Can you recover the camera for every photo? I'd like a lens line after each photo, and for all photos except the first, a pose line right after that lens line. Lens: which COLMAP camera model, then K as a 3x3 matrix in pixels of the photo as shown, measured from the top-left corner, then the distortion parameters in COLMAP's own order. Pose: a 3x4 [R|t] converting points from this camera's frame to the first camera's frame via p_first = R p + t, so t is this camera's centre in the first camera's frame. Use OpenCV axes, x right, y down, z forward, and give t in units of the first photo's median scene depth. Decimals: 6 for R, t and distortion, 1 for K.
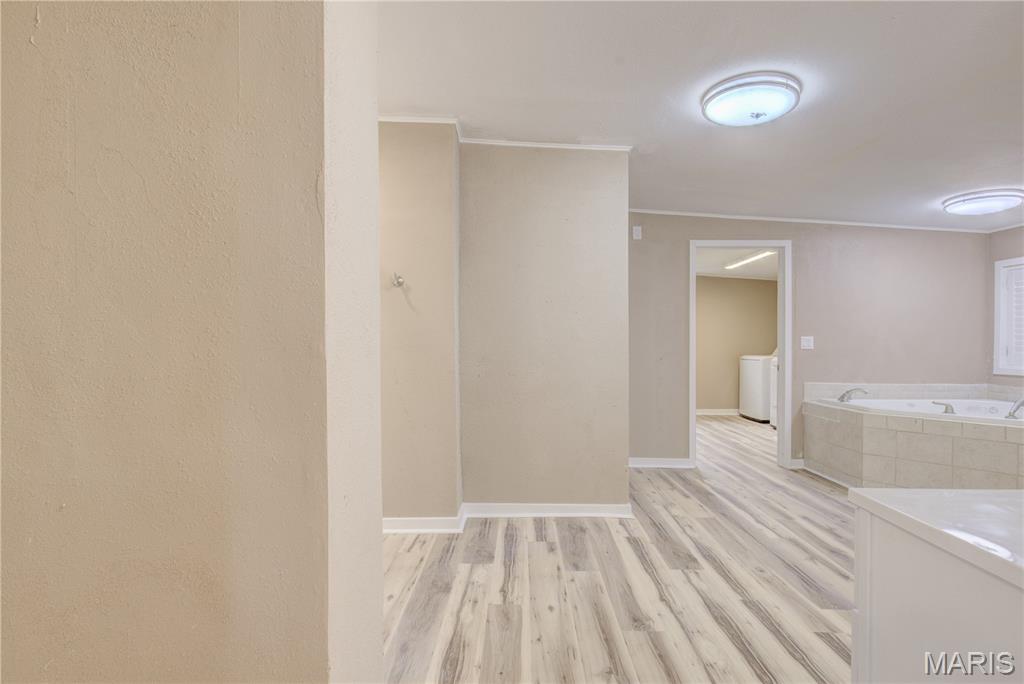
lens RADIAL K [[478.8, 0, 512.0], [0, 478.8, 342.0], [0, 0, 1]] dist [-0.001016, -0.000376]
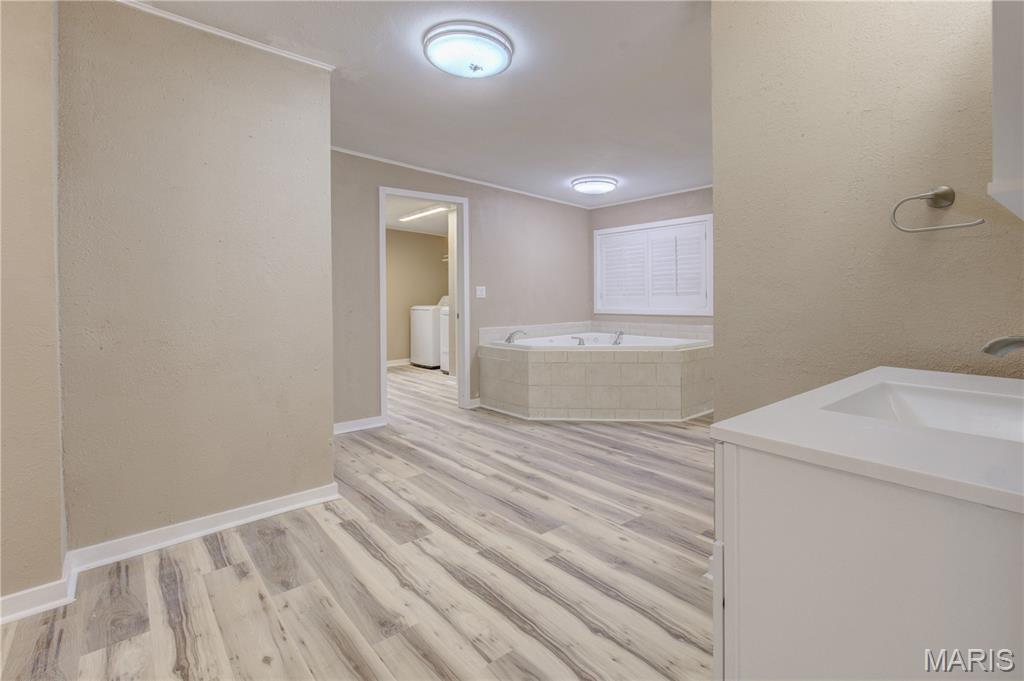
lens RADIAL K [[484.8, 0, 516.9], [0, 484.8, 287.5], [0, 0, 1]] dist [-0.000090, 0.000110]
pose [[0.755933, -0.006778, 0.654614, -0.076887], [0.017067, 0.999811, -0.009357, 0.003869], [-0.654427, 0.018246, 0.755905, 0.131571]]
